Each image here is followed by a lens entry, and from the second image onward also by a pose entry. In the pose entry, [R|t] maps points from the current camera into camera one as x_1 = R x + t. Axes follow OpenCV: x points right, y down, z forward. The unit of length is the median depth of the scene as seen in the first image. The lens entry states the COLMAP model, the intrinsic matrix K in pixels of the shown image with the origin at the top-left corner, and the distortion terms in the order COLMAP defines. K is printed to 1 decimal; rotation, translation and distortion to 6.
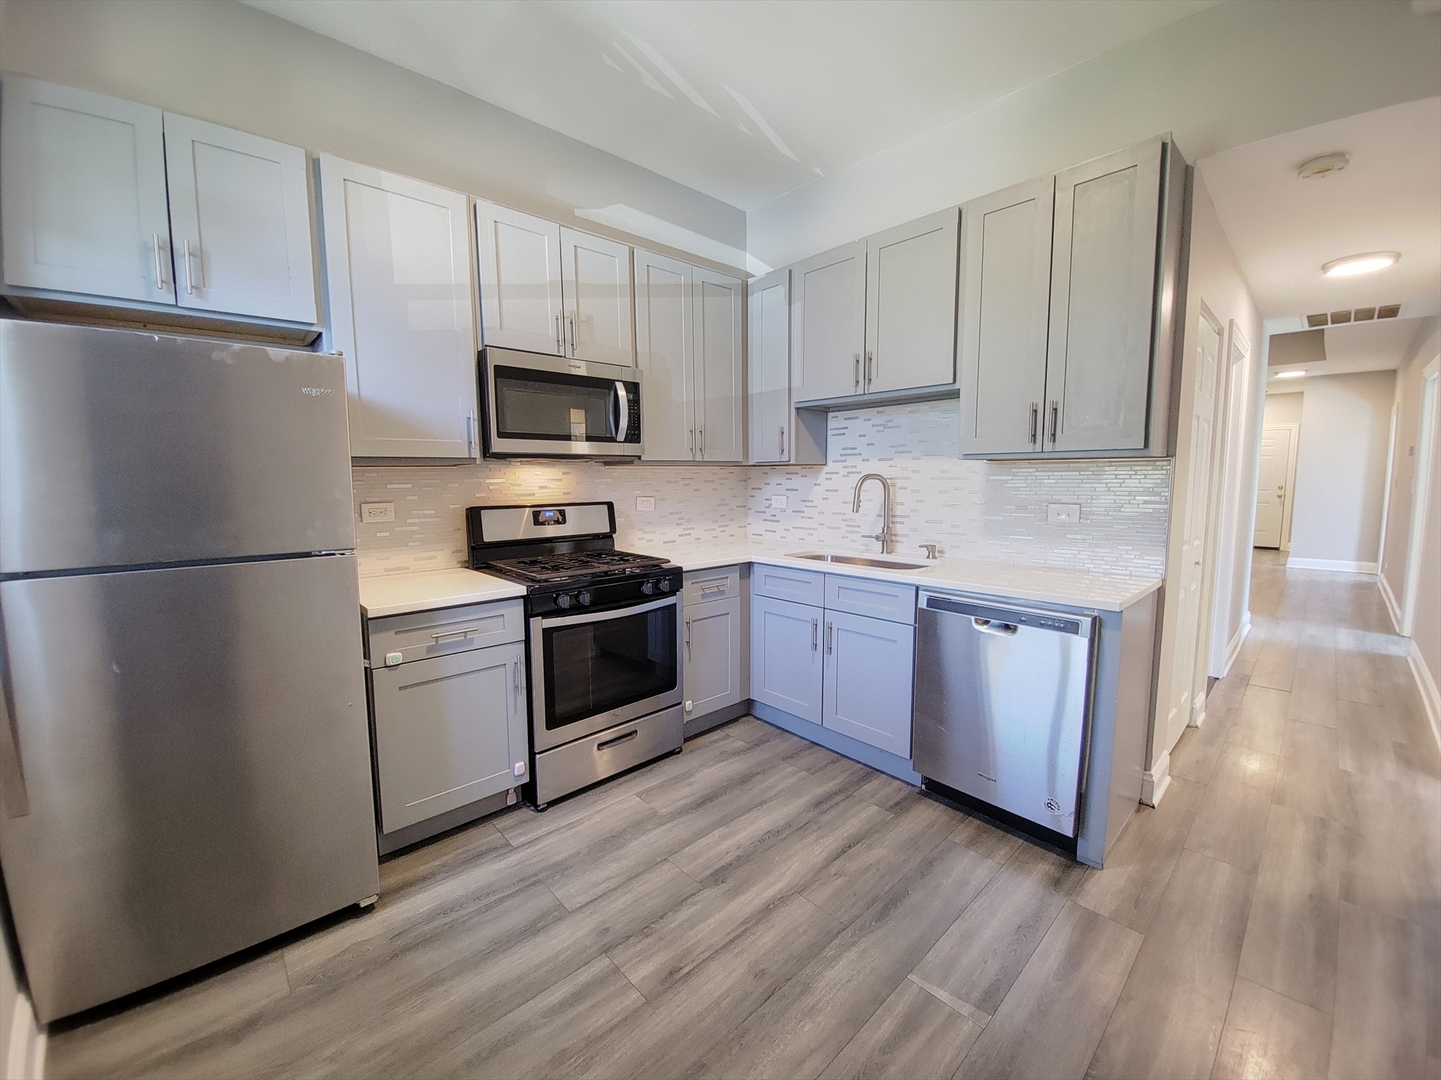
lens RADIAL K [[596.1, 0, 686.4], [0, 596.1, 540.9], [0, 0, 1]] dist [-0.011194, -0.004801]
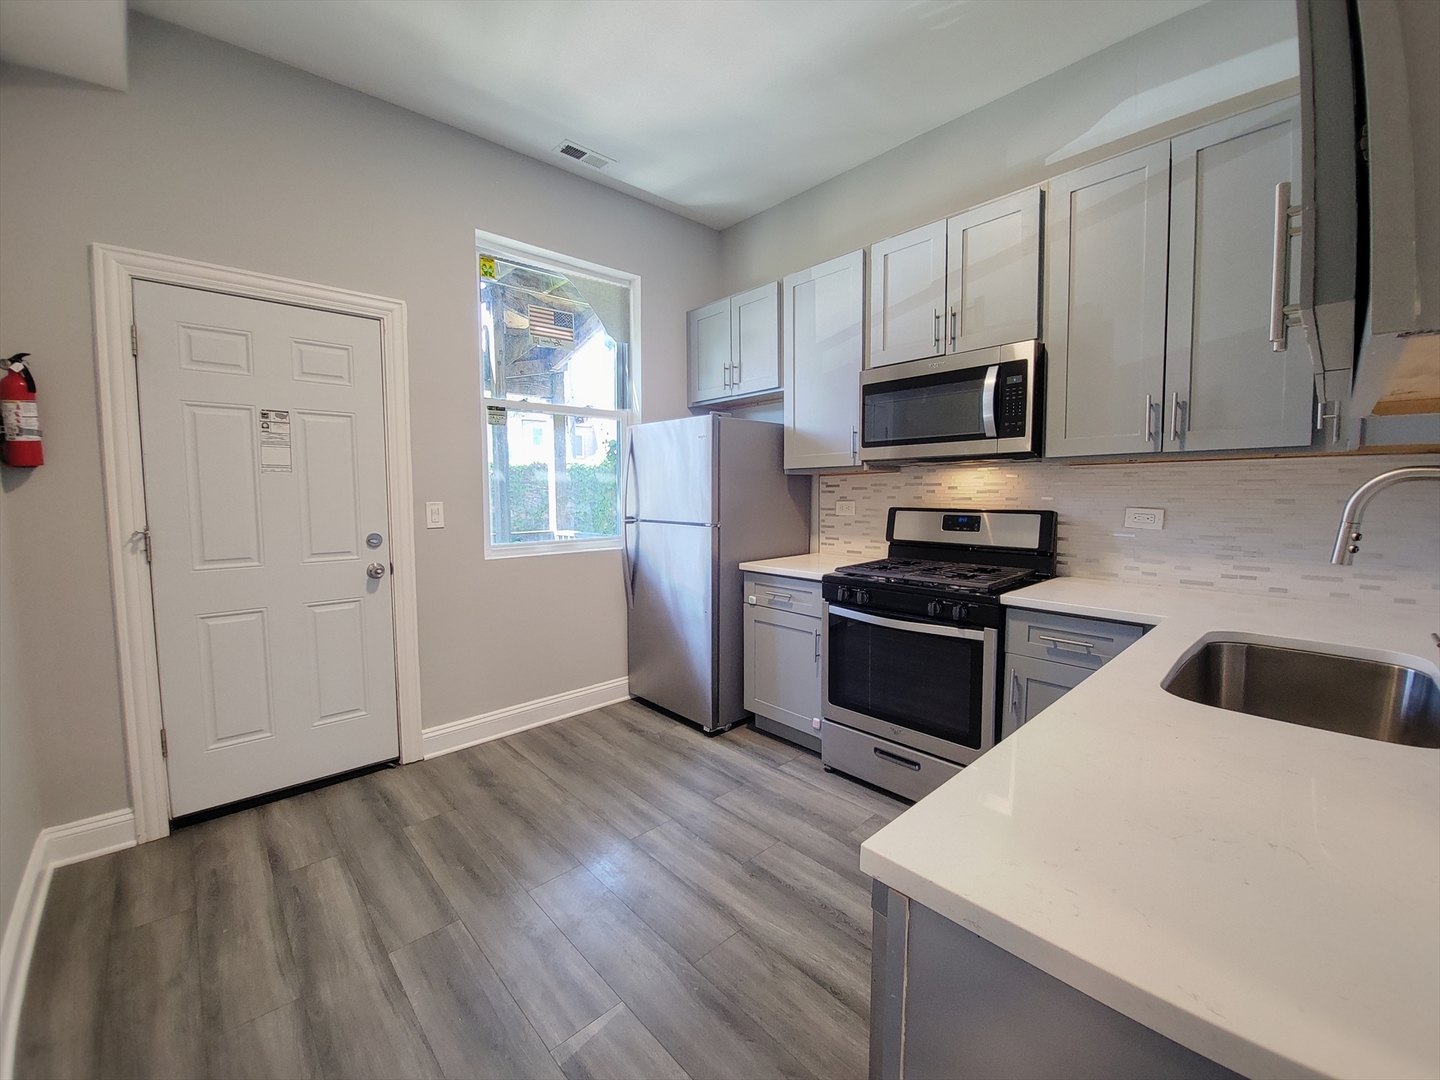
lens RADIAL K [[595.7, 0, 715.3], [0, 595.7, 541.2], [0, 0, 1]] dist [-0.011194, -0.004801]
pose [[-0.009223, 0.095132, -0.995422, 0.941874], [-0.096578, 0.990726, 0.095578, -0.083725], [0.995283, 0.097017, 0.000050, 0.805797]]
